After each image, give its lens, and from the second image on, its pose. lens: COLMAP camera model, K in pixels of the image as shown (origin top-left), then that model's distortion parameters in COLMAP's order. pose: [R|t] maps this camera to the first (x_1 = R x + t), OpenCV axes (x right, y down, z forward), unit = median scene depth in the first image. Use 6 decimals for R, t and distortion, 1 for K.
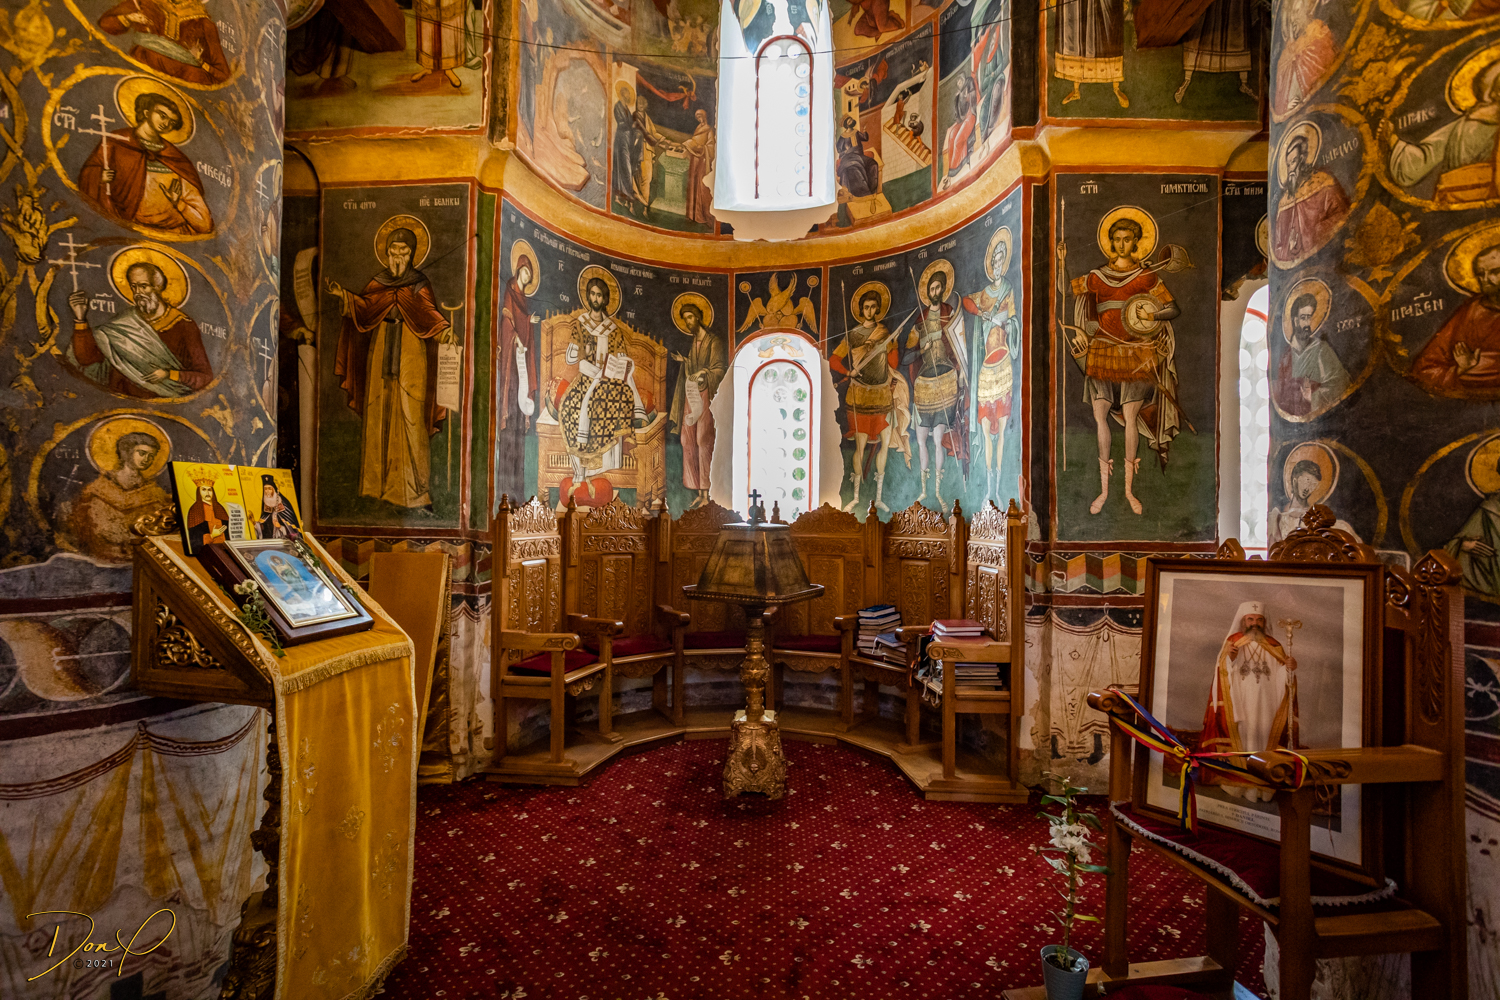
lens RADIAL K [[709.0, 0, 791.1], [0, 709.0, 508.0], [0, 0, 1]] dist [-0.026757, 0.010310]
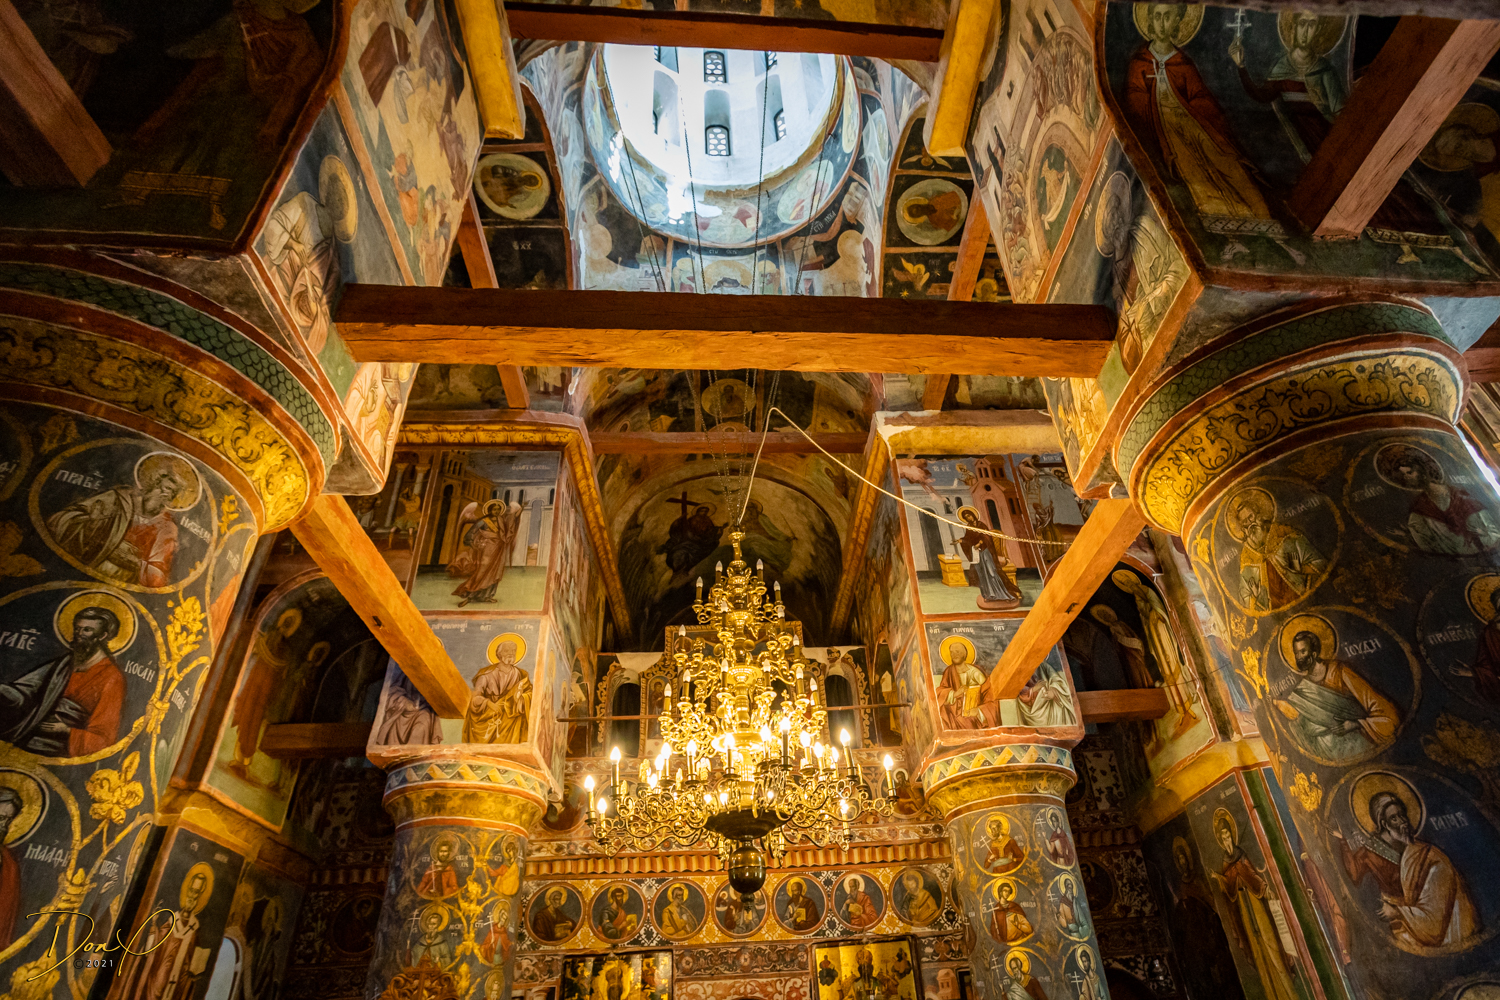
lens RADIAL K [[790.0, 0, 798.6], [0, 790.0, 545.6], [0, 0, 1]] dist [-0.033797, 0.018369]
pose [[0.091313, -0.565970, -0.819353, 1.020484], [0.070356, 0.824401, -0.561616, -0.026245], [0.993334, -0.006364, 0.115098, -0.031087]]
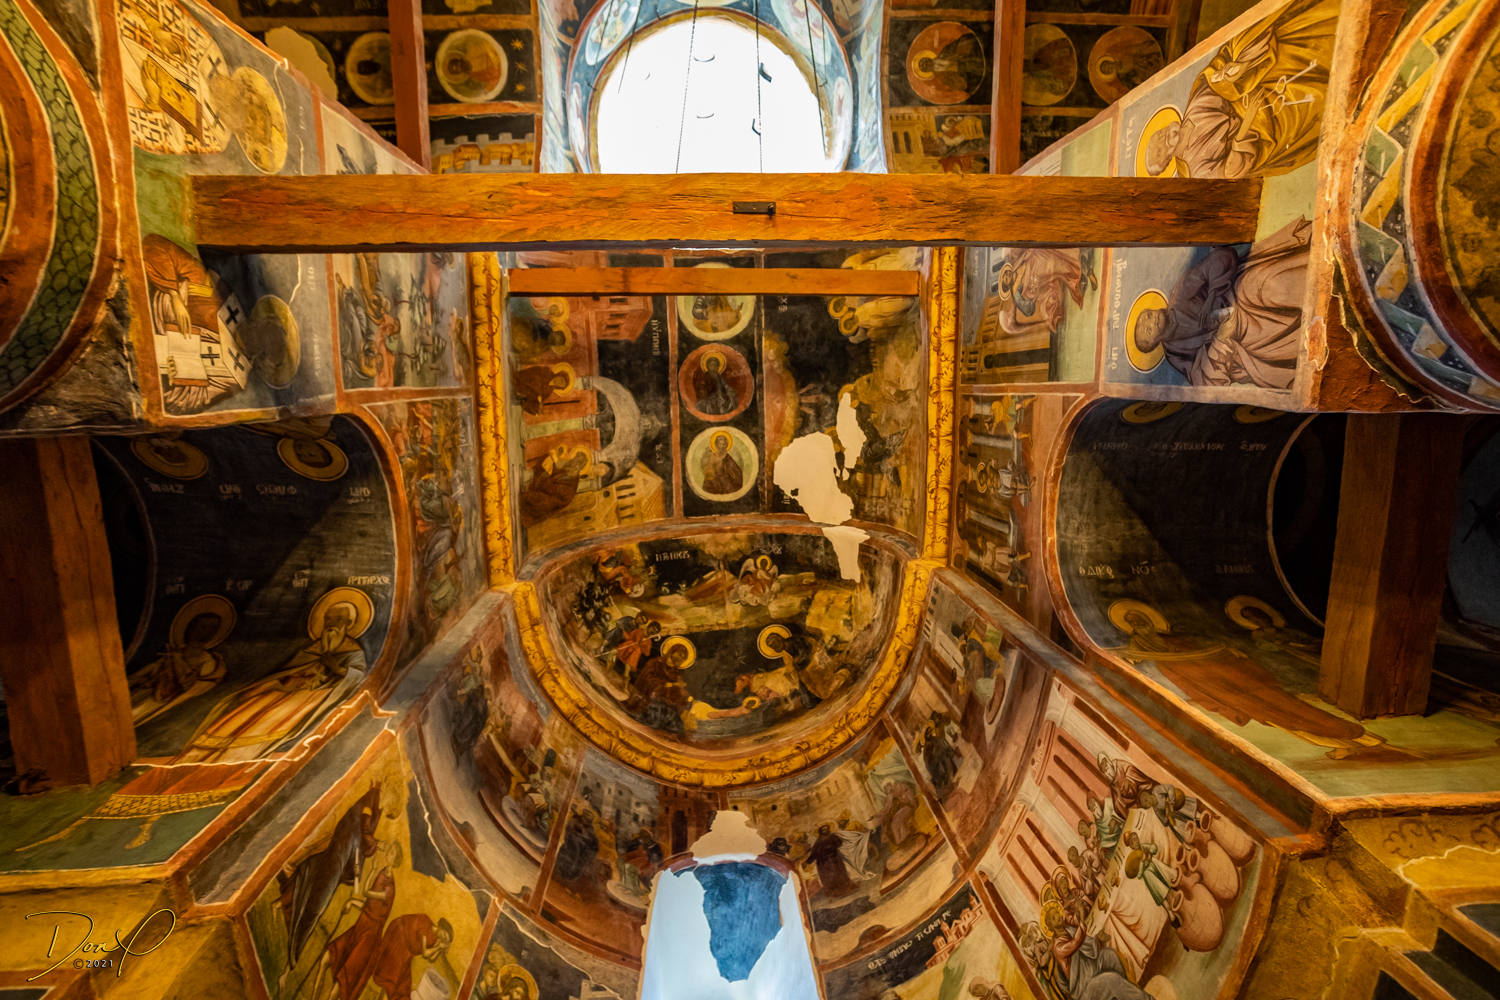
lens RADIAL K [[770.5, 0, 745.5], [0, 770.5, 508.7], [0, 0, 1]] dist [-0.043896, 0.026473]
pose [[-0.998245, 0.002659, -0.059163, 0.036152], [0.058764, 0.168647, -0.983923, -0.058090], [0.007362, -0.985673, -0.168507, -0.608937]]
